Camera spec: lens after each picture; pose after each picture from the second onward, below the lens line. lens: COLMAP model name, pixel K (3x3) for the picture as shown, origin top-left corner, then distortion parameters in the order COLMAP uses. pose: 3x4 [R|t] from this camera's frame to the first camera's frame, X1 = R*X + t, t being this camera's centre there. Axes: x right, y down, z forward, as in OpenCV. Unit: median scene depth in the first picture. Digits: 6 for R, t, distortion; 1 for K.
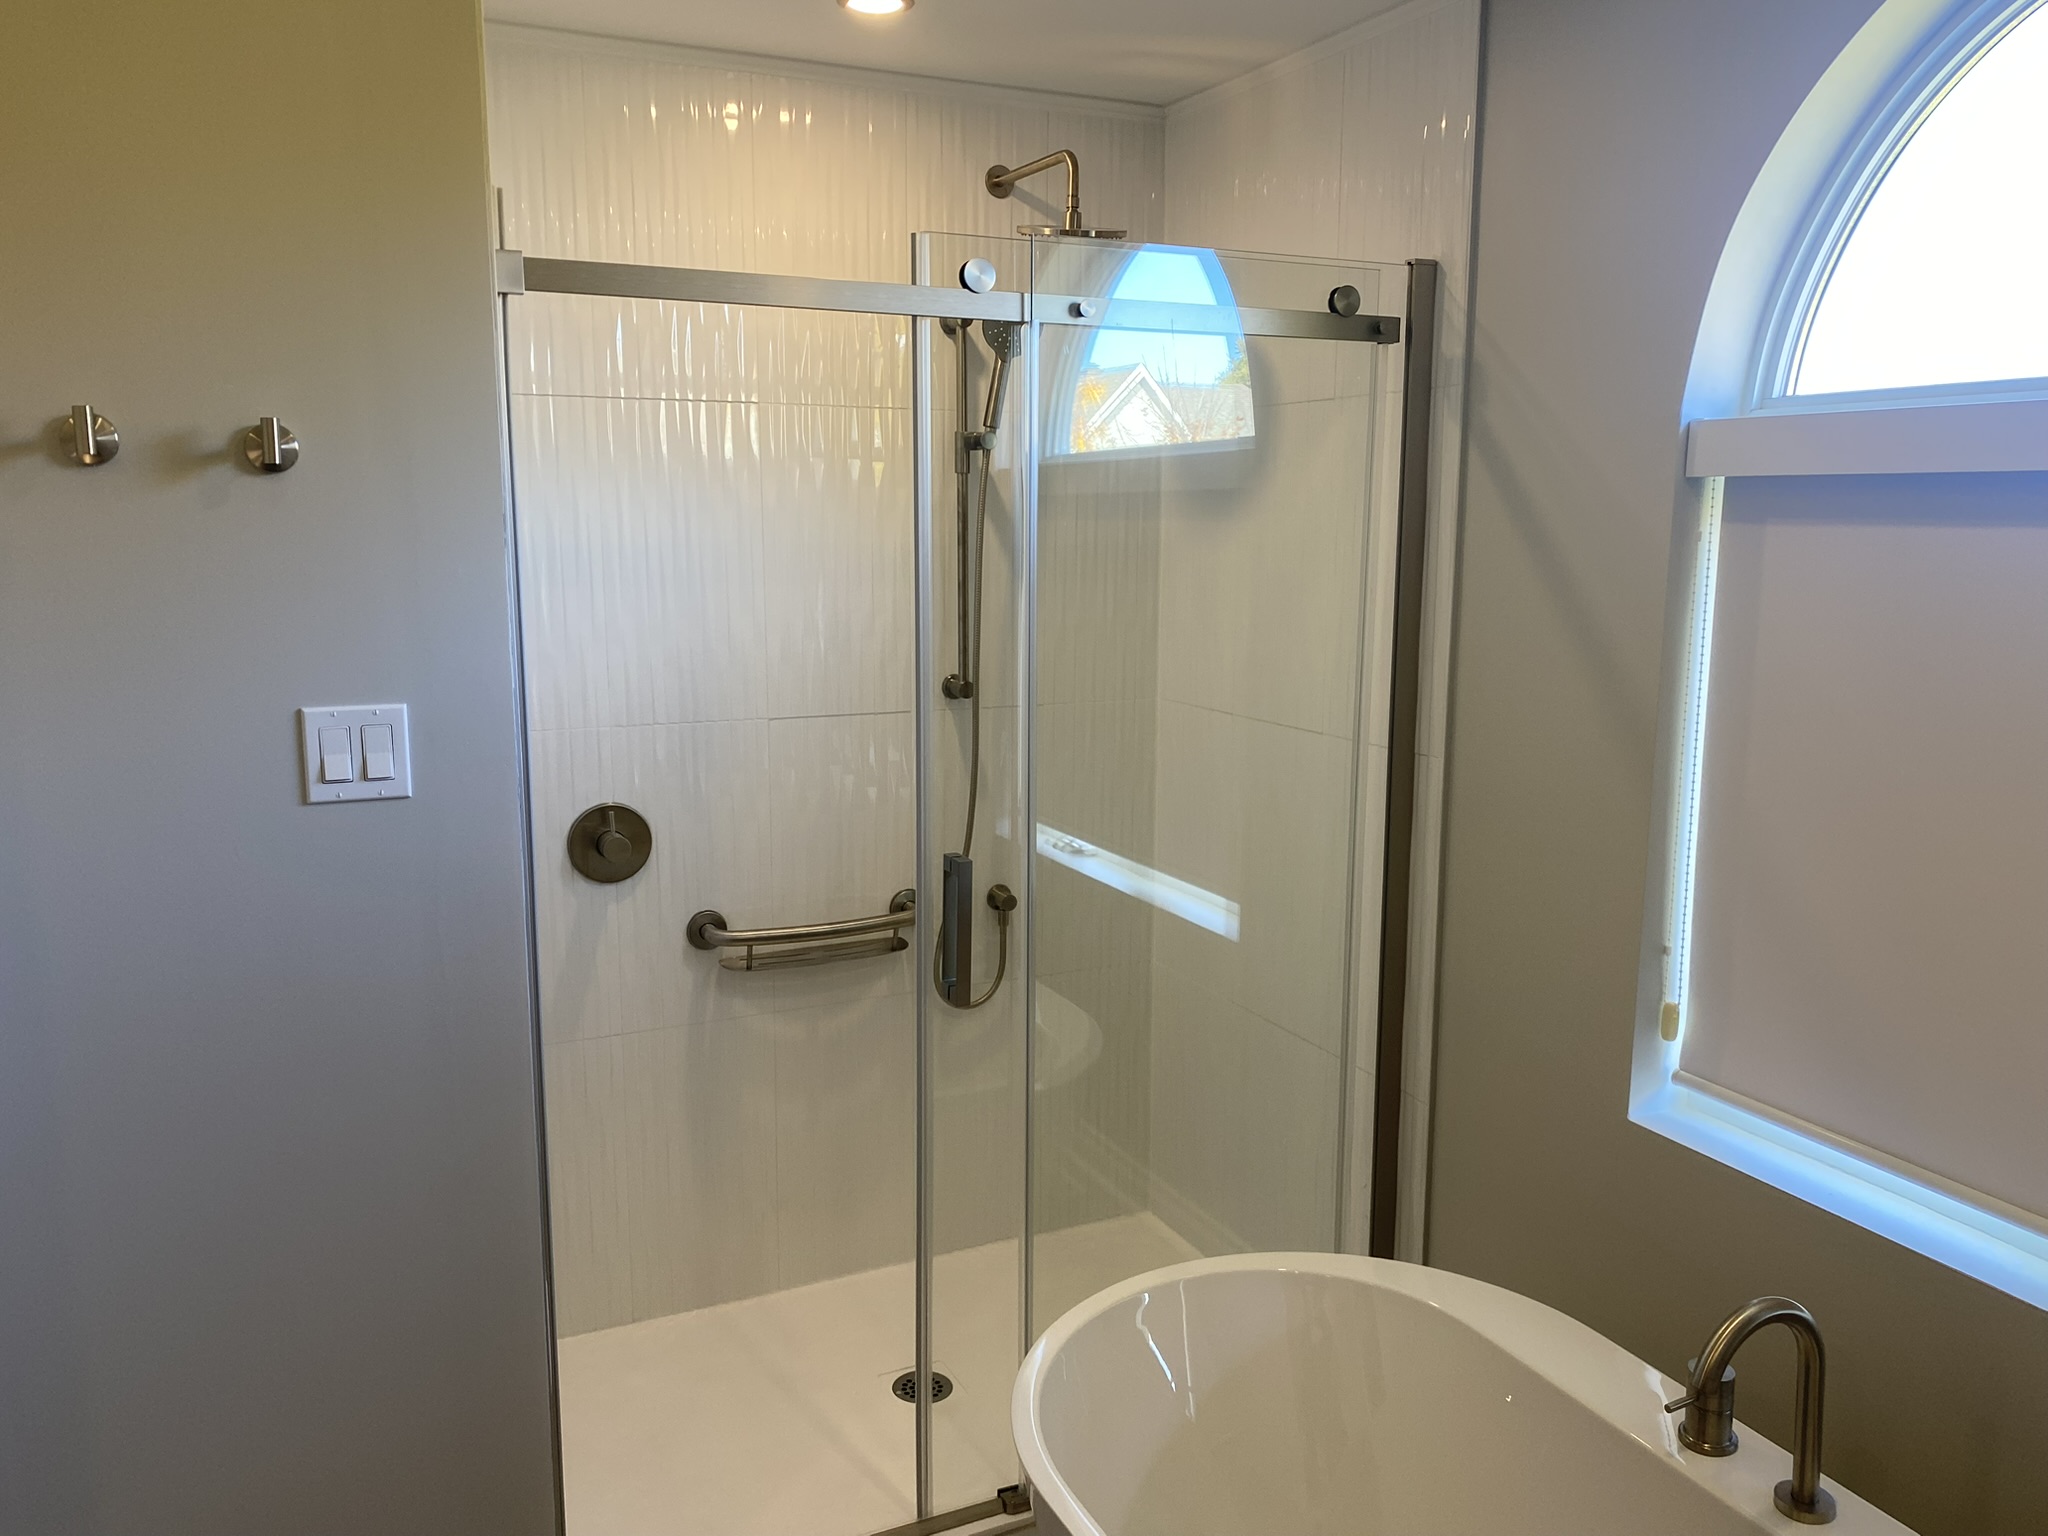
lens RADIAL K [[1555.8, 0, 1024.0], [0, 1555.8, 768.0], [0, 0, 1]] dist [0.017160, 0.001193]
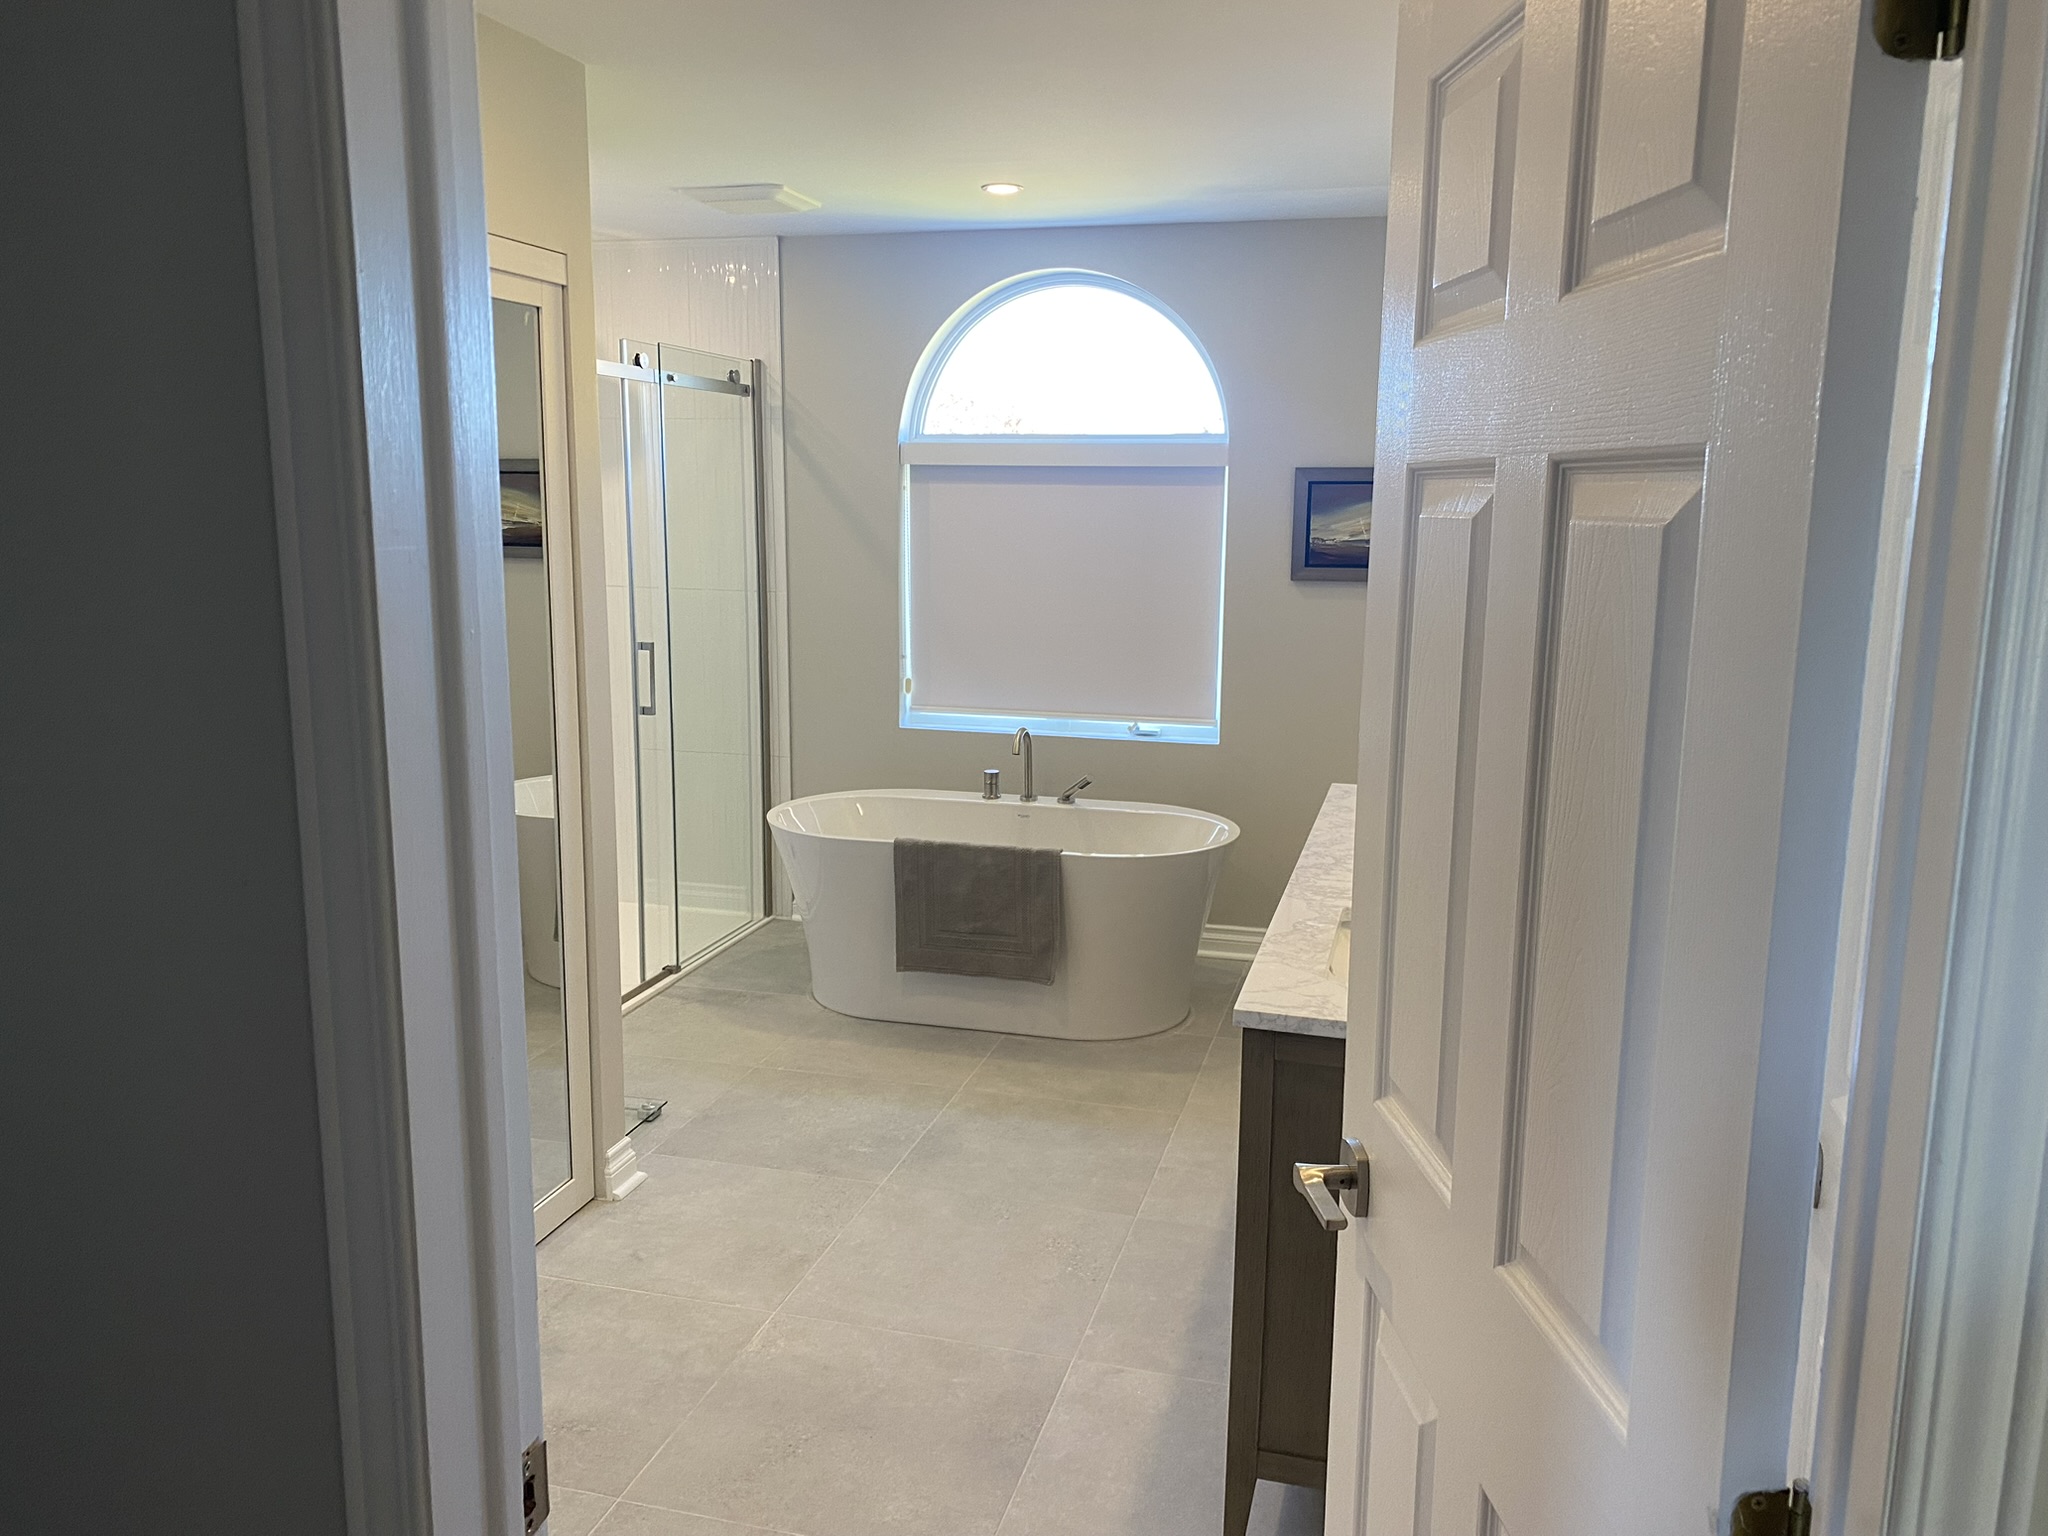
lens RADIAL K [[1542.8, 0, 977.6], [0, 1542.8, 770.7], [0, 0, 1]] dist [0.138446, -0.000272]
pose [[0.662670, -0.129195, 0.737684, -1.327966], [0.121245, 0.990521, 0.064559, 0.150289], [-0.739032, 0.046659, 0.672053, -0.717625]]
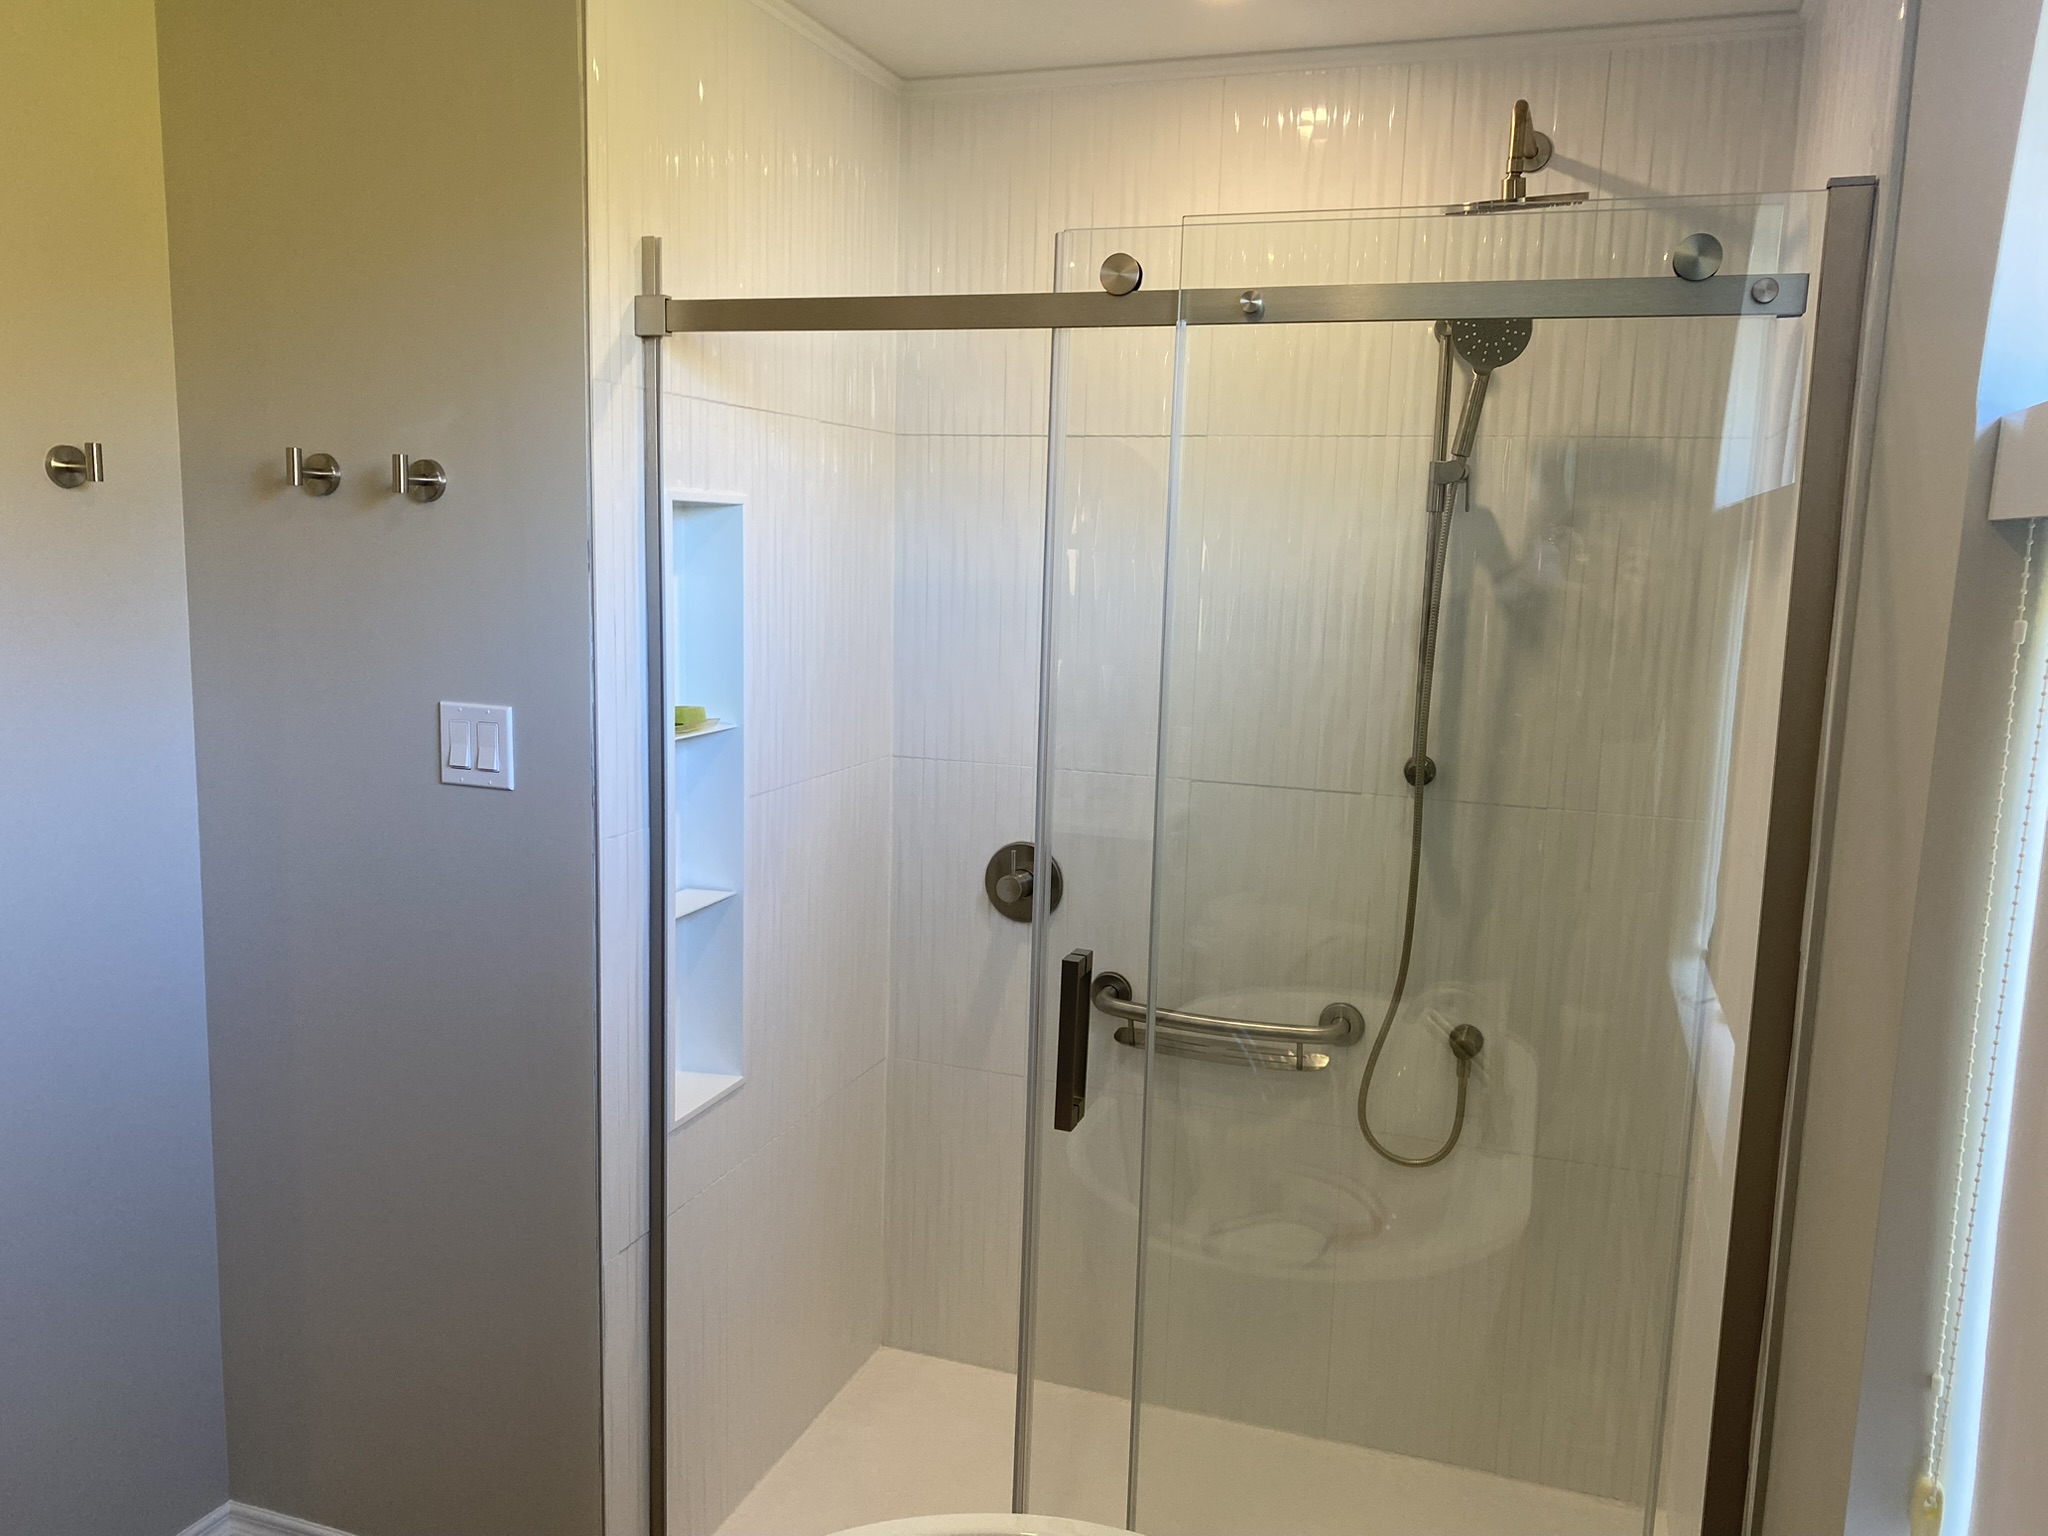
lens RADIAL K [[1555.8, 0, 1024.0], [0, 1555.8, 768.0], [0, 0, 1]] dist [0.017160, 0.001193]
pose [[0.722804, 0.120077, -0.680541, 0.516341], [-0.140663, 0.989736, 0.025234, -0.063281], [0.676586, 0.077488, 0.732276, 0.354271]]
